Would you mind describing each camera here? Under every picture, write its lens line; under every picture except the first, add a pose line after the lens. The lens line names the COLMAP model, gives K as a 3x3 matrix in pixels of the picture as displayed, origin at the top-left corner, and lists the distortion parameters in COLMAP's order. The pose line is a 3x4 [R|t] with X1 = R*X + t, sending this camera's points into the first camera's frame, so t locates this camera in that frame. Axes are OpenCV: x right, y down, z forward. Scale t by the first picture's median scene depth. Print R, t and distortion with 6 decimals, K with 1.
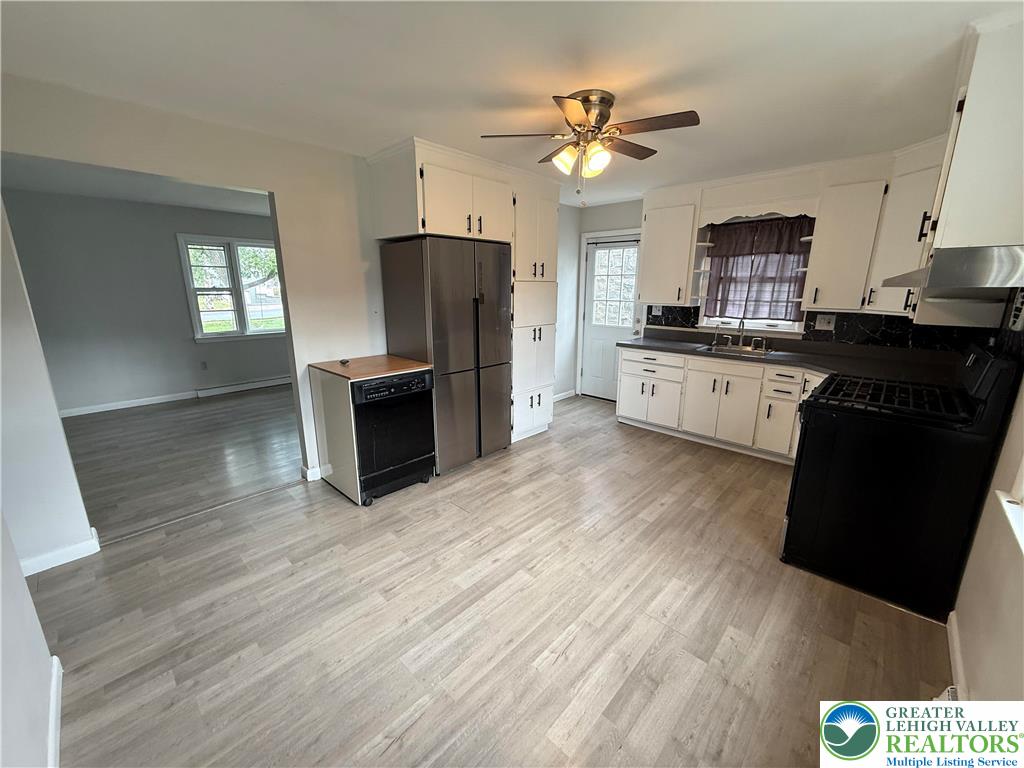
lens RADIAL K [[407.4, 0, 510.6], [0, 407.4, 383.1], [0, 0, 1]] dist [-0.001096, 0.000135]
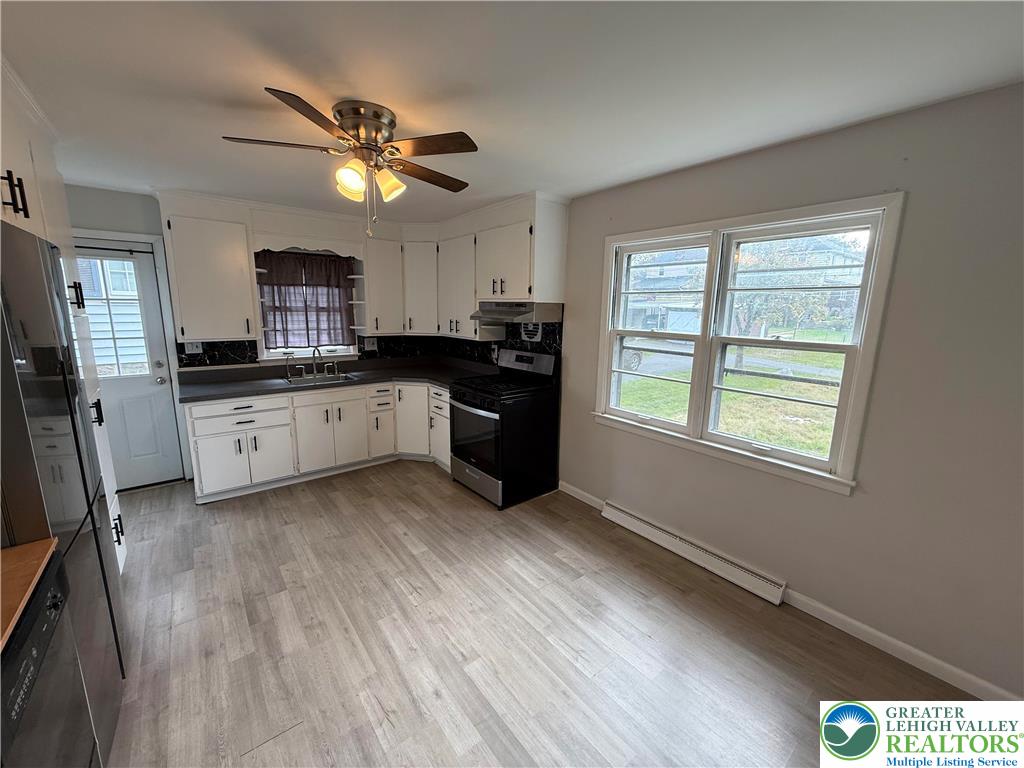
lens RADIAL K [[407.4, 0, 510.6], [0, 407.4, 383.1], [0, 0, 1]] dist [-0.001096, 0.000135]
pose [[0.138048, -0.183307, 0.973315, -0.395083], [0.216156, 0.964610, 0.151010, -0.126211], [-0.966550, 0.189541, 0.172786, 0.383154]]
